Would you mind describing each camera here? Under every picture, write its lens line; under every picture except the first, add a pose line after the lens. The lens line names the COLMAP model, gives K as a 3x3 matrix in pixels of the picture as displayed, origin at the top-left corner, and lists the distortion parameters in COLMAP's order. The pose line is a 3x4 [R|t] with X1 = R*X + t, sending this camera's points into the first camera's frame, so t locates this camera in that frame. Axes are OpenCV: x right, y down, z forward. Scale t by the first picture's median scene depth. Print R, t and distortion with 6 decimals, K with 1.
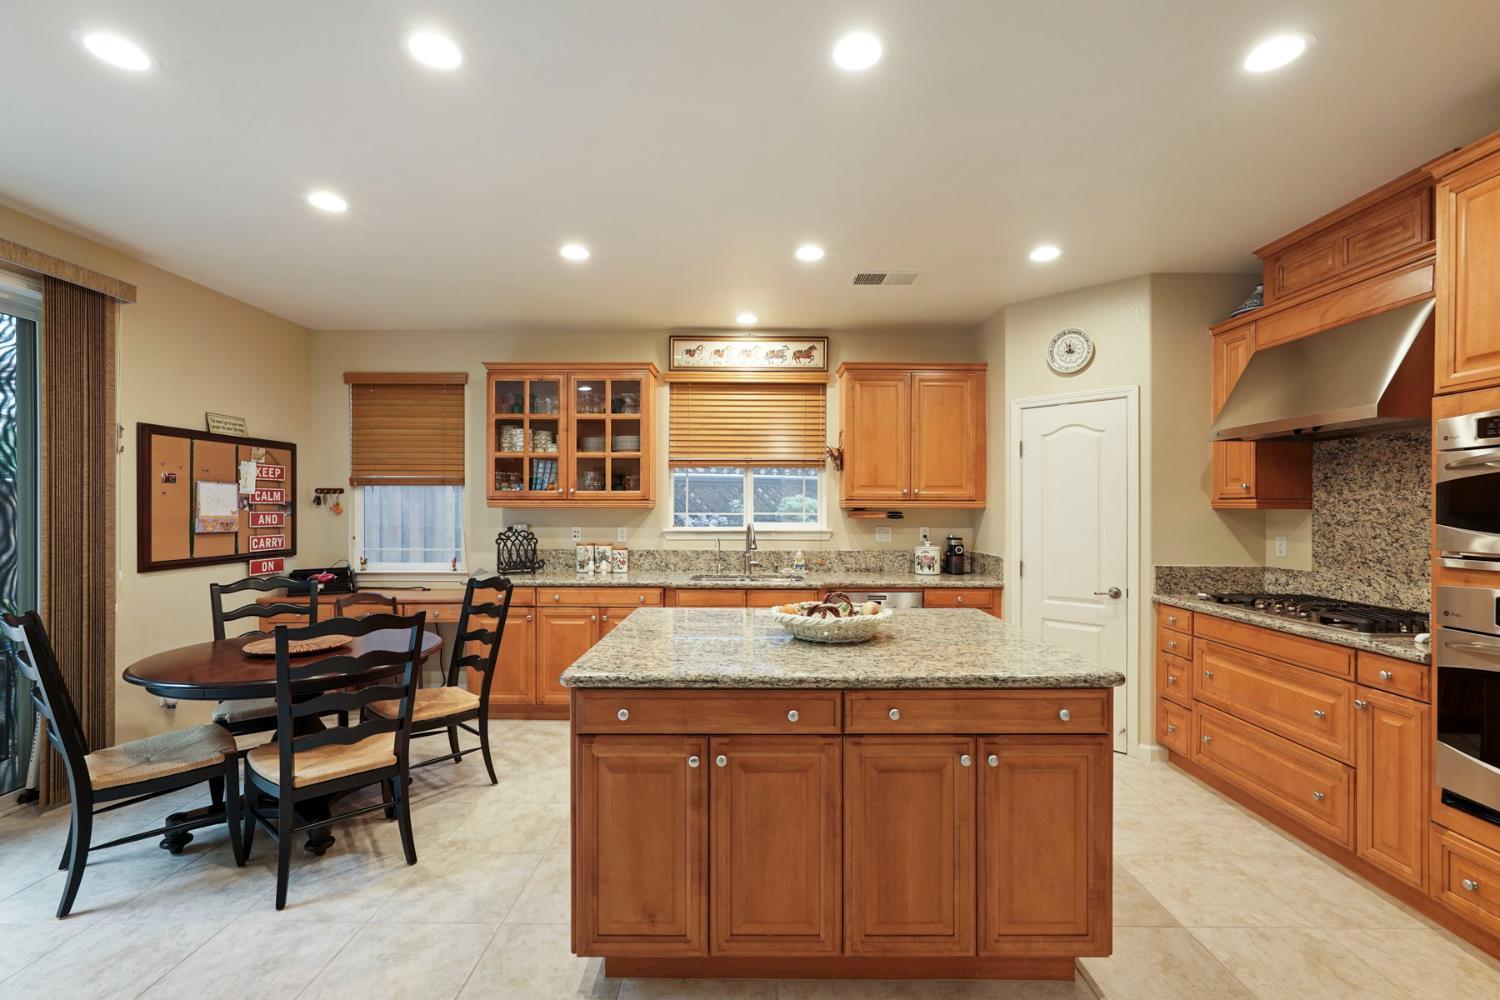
lens RADIAL K [[666.2, 0, 753.0], [0, 666.2, 506.3], [0, 0, 1]] dist [-0.012805, 0.007511]
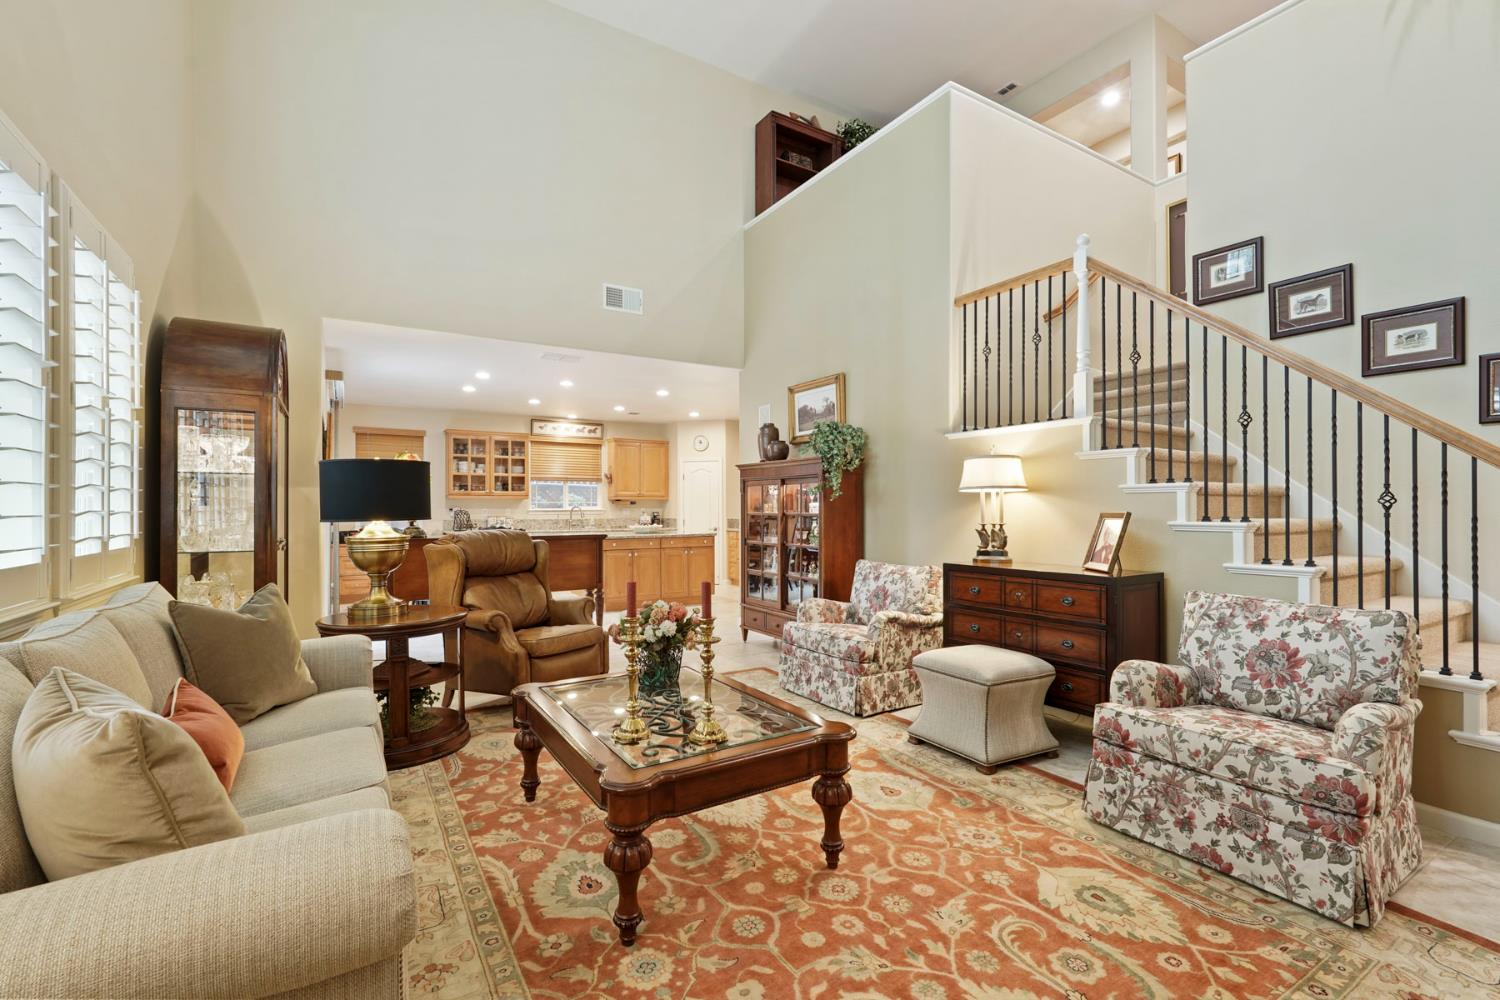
lens RADIAL K [[666.2, 0, 757.5], [0, 666.2, 502.9], [0, 0, 1]] dist [-0.012805, 0.007511]
pose [[0.846989, -0.000266, 0.531611, -0.714268], [0.002407, 0.999992, -0.003335, 0.024518], [-0.531605, 0.004104, 0.846982, -1.321602]]
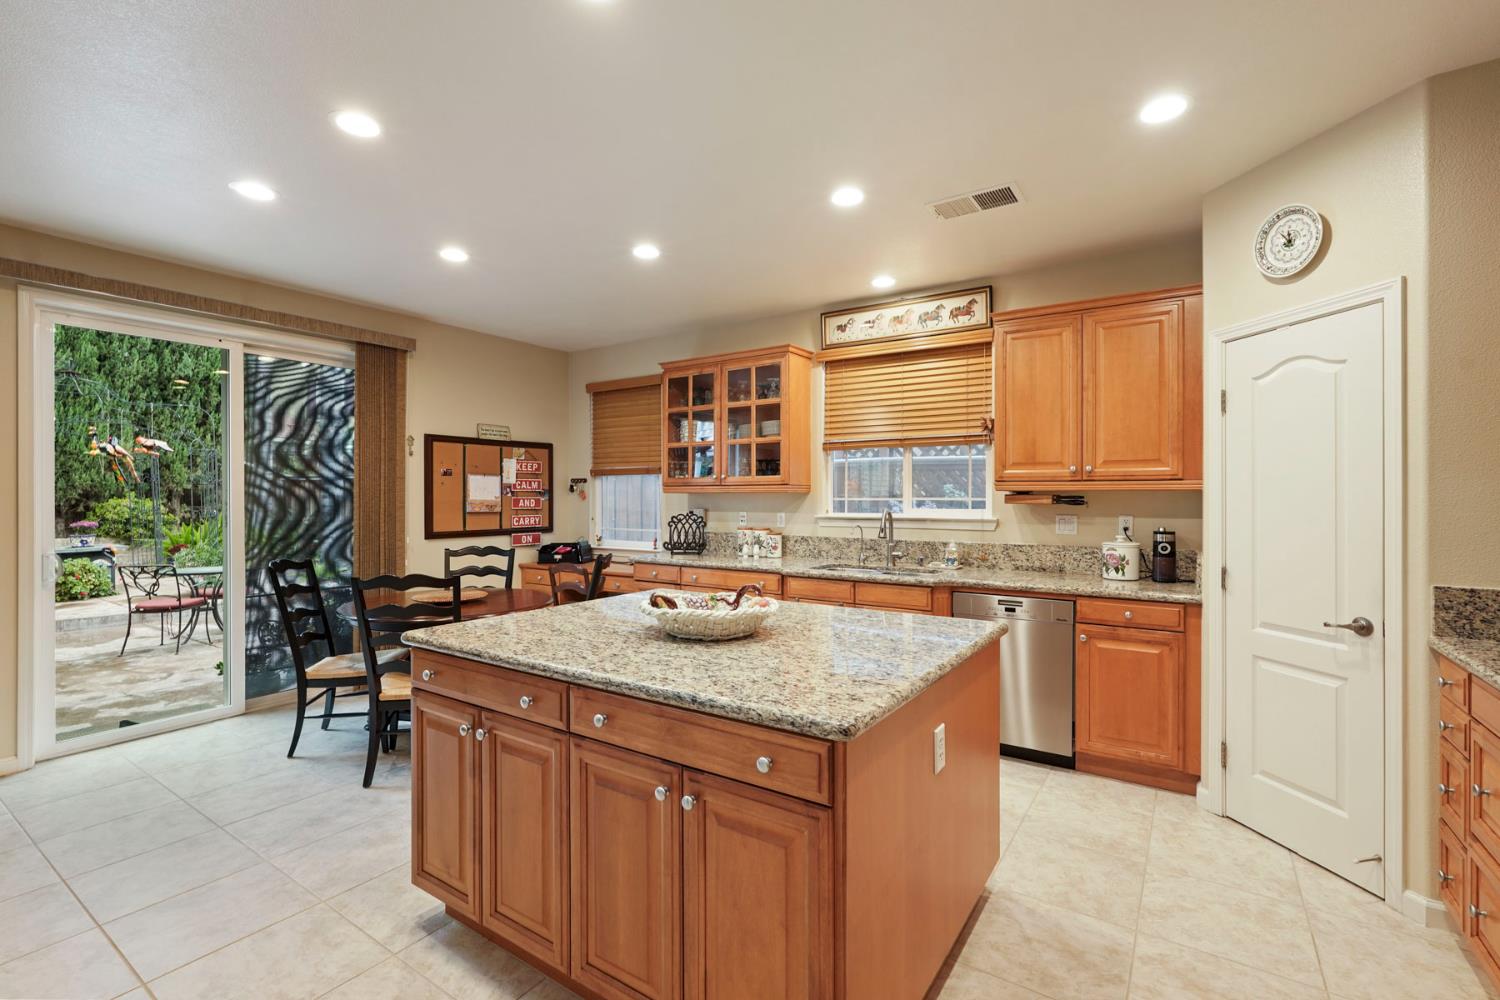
lens RADIAL K [[666.2, 0, 753.3], [0, 666.2, 495.6], [0, 0, 1]] dist [-0.012805, 0.007511]
pose [[0.830873, -0.003502, -0.556451, 0.360773], [0.002893, 0.999994, -0.001973, 0.008904], [0.556455, 0.000030, 0.830878, 0.162254]]
